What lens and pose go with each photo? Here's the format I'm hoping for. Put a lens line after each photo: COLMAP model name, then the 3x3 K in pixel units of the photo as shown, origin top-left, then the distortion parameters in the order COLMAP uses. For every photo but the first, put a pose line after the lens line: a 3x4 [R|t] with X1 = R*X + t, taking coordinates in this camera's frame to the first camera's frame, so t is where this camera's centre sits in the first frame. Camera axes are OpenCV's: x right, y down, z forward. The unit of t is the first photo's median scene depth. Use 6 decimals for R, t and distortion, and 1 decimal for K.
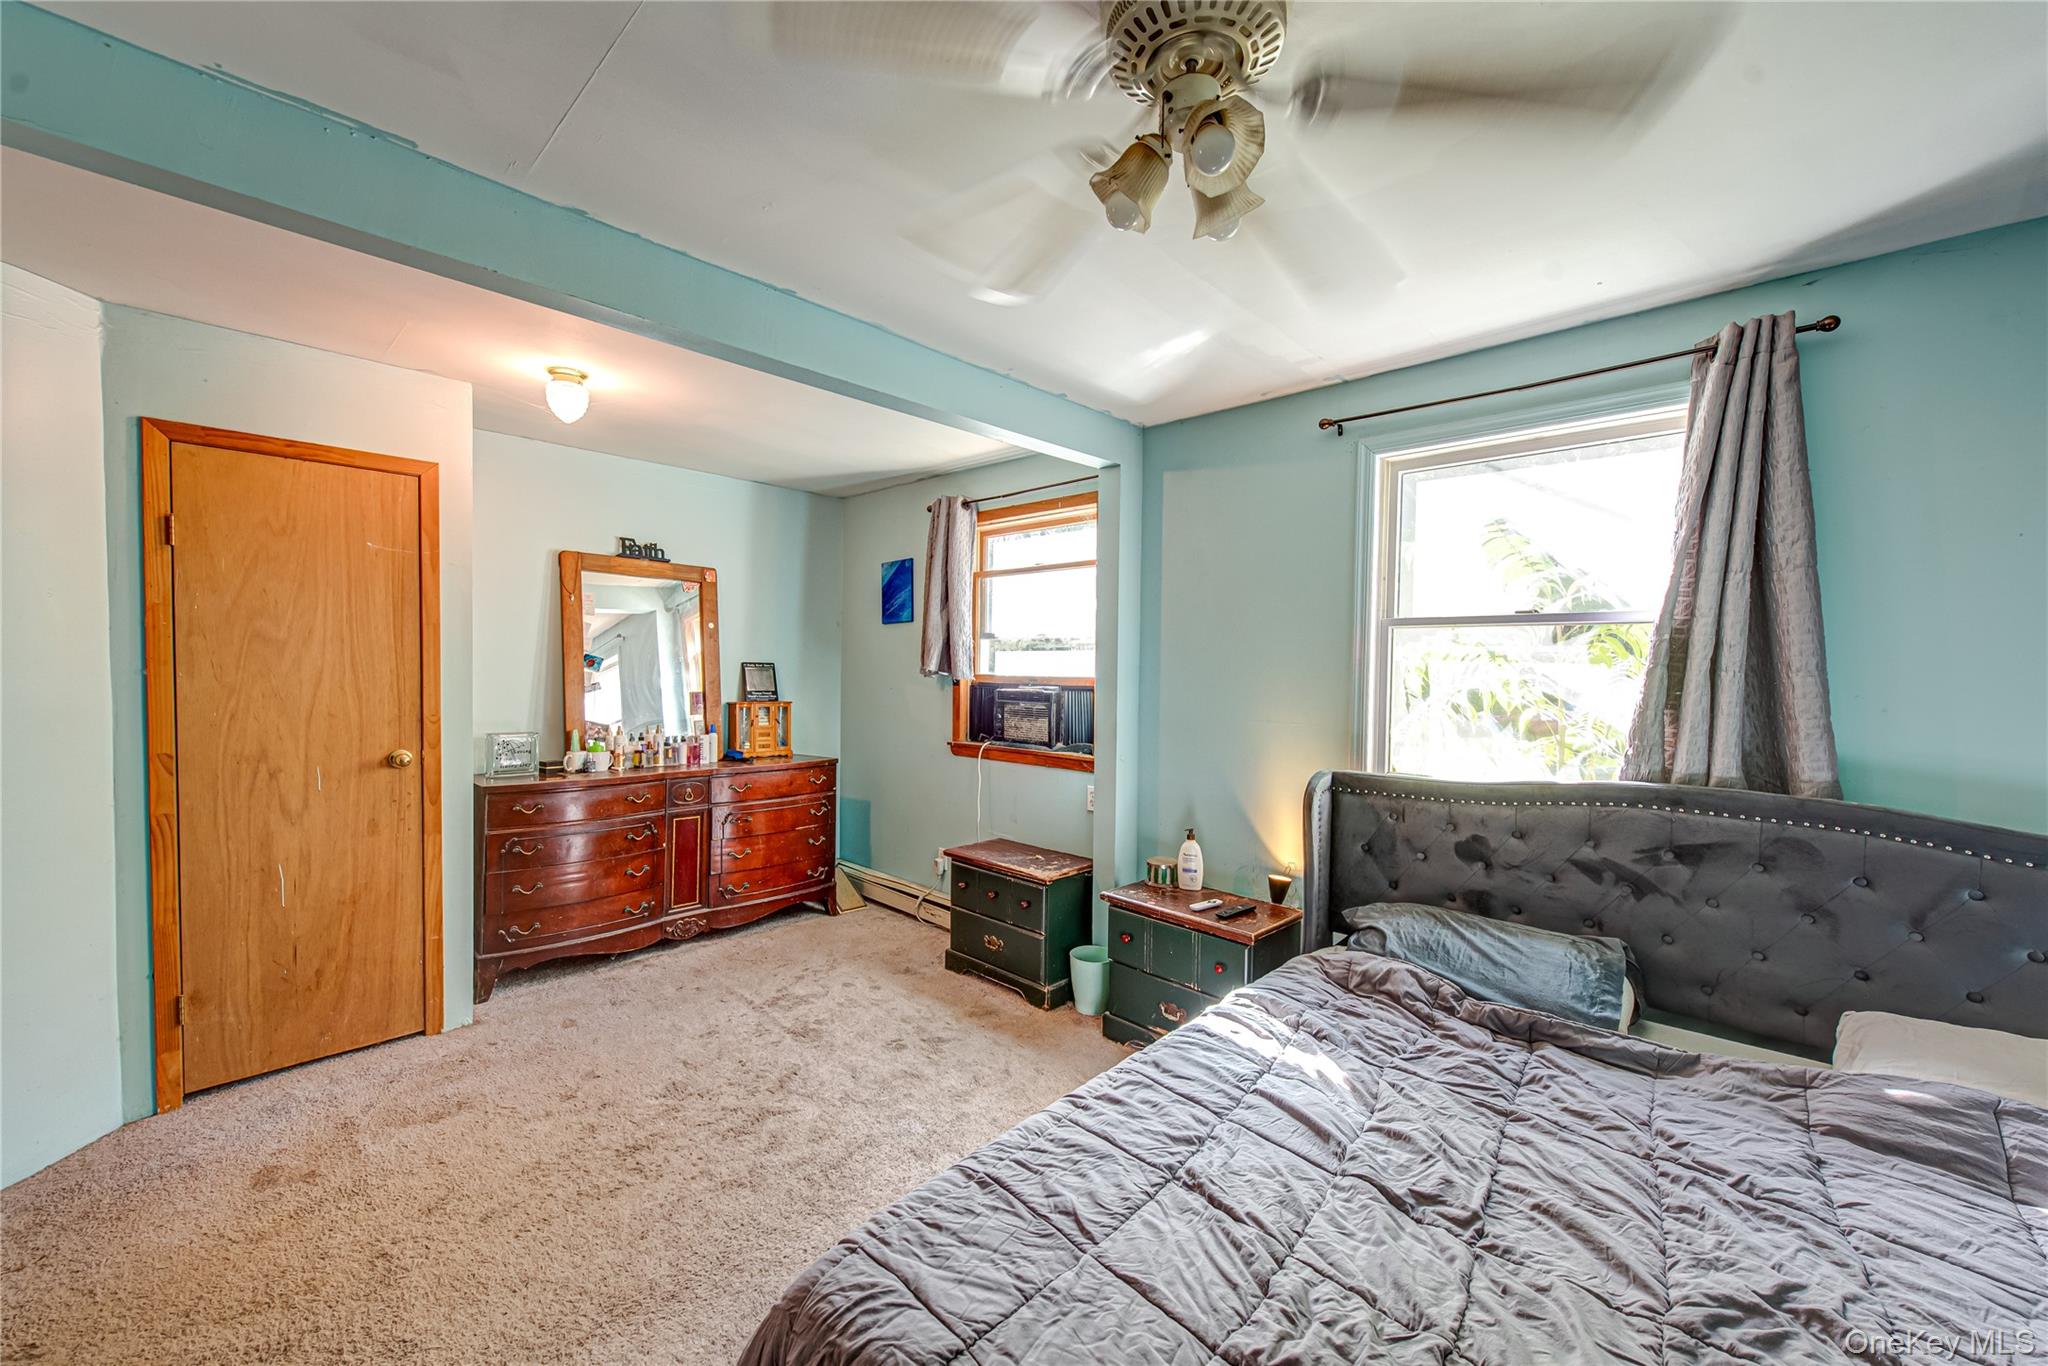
lens RADIAL K [[791.7, 0, 1035.8], [0, 791.7, 689.1], [0, 0, 1]] dist [0.006560, -0.000306]
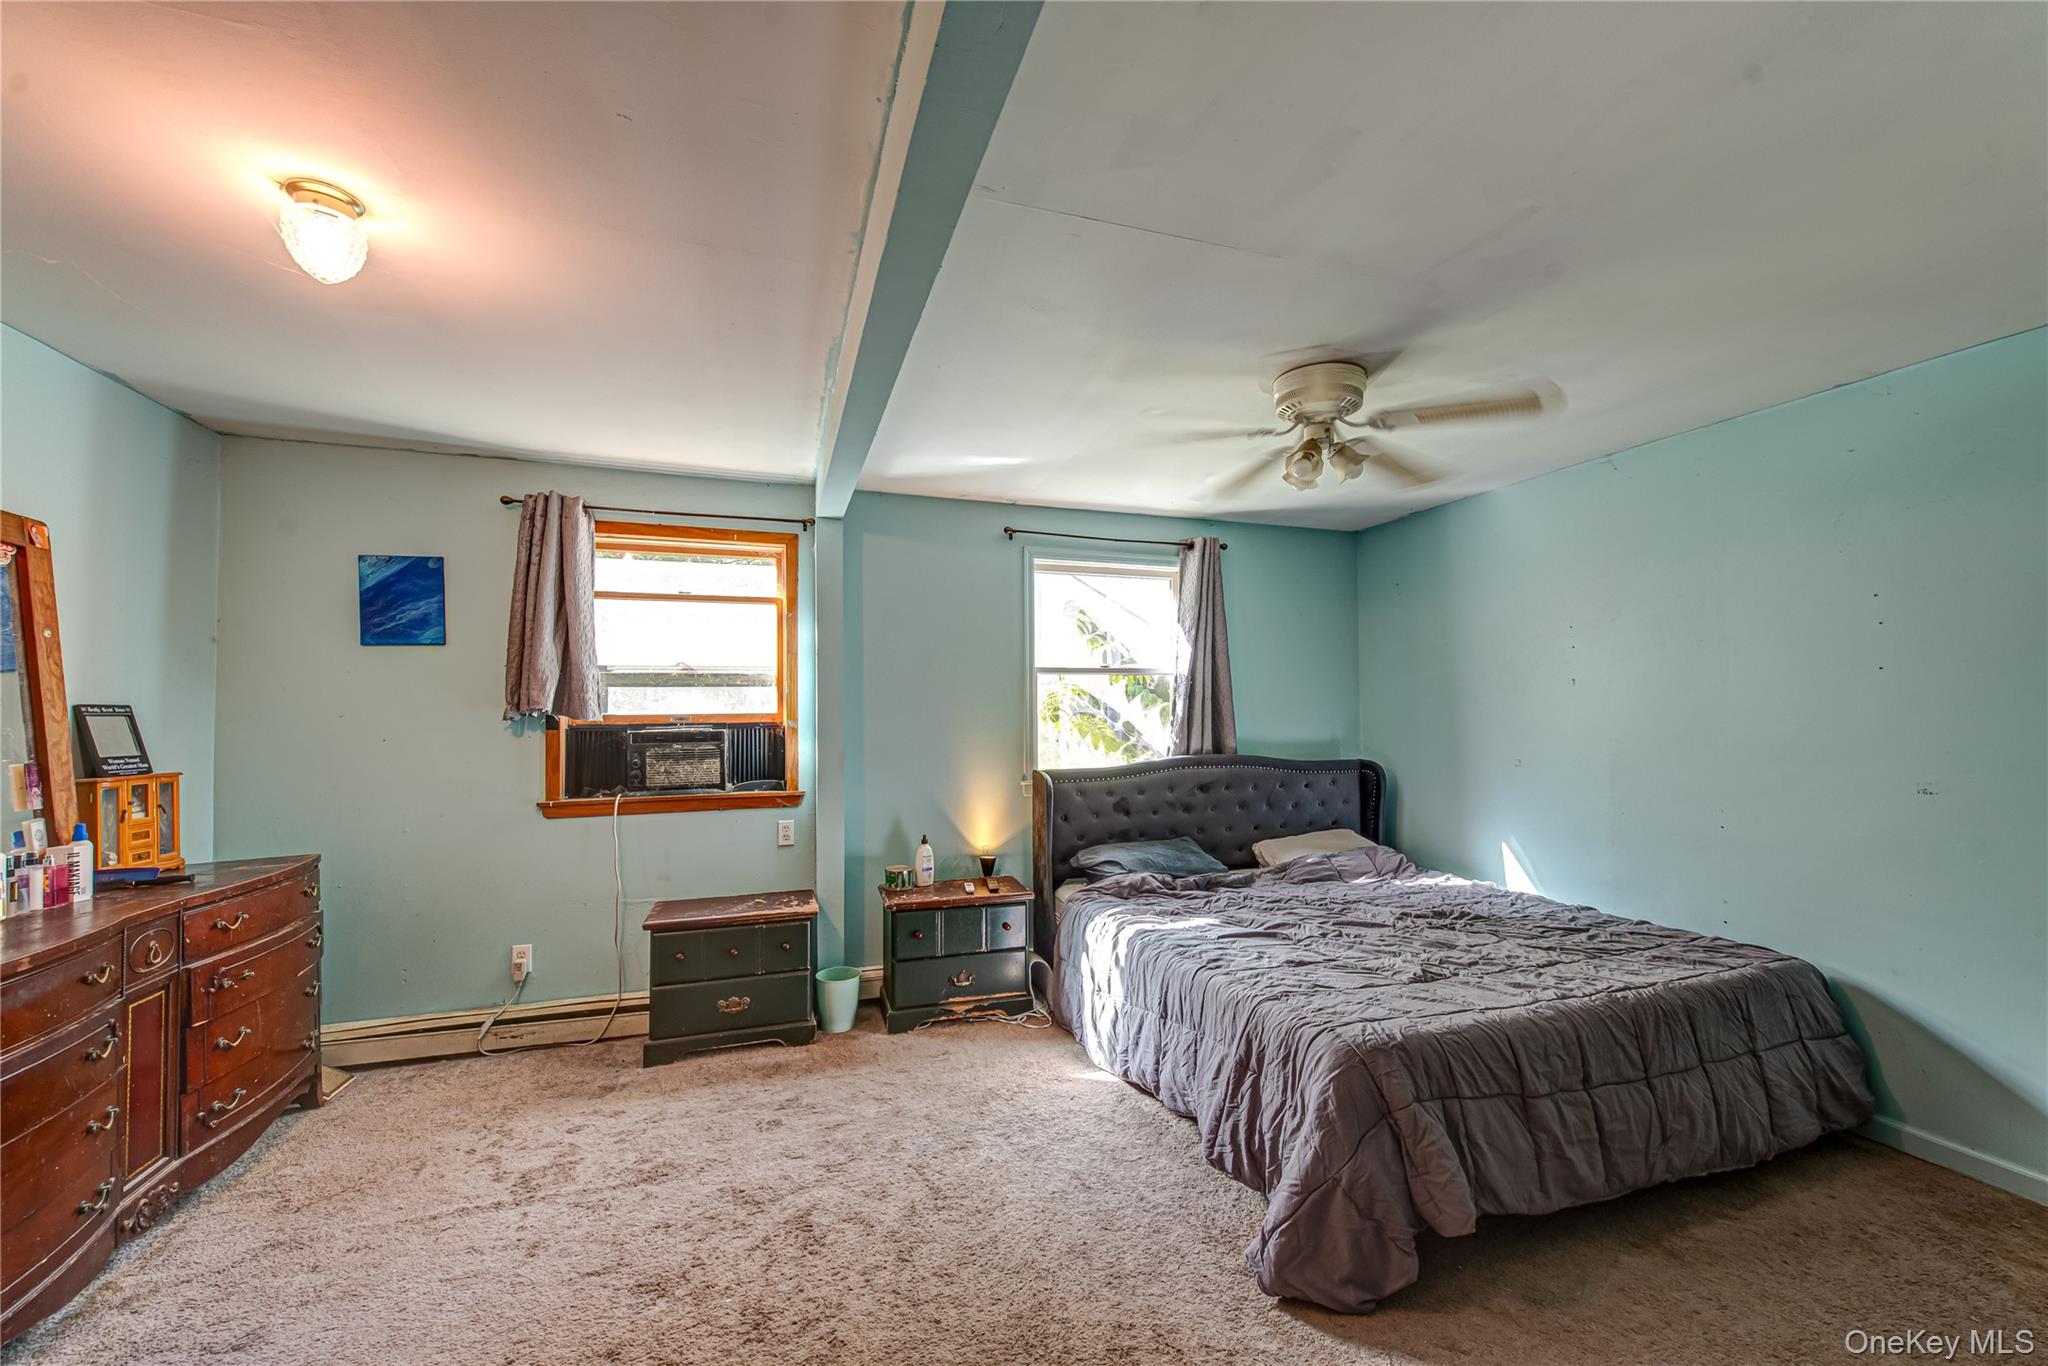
lens RADIAL K [[791.7, 0, 1035.8], [0, 791.7, 689.1], [0, 0, 1]] dist [0.006560, -0.000306]
pose [[0.467533, 0.004245, 0.883965, -0.660708], [0.038521, 0.998941, -0.025171, -0.007505], [-0.883136, 0.045819, 0.466874, 0.229679]]
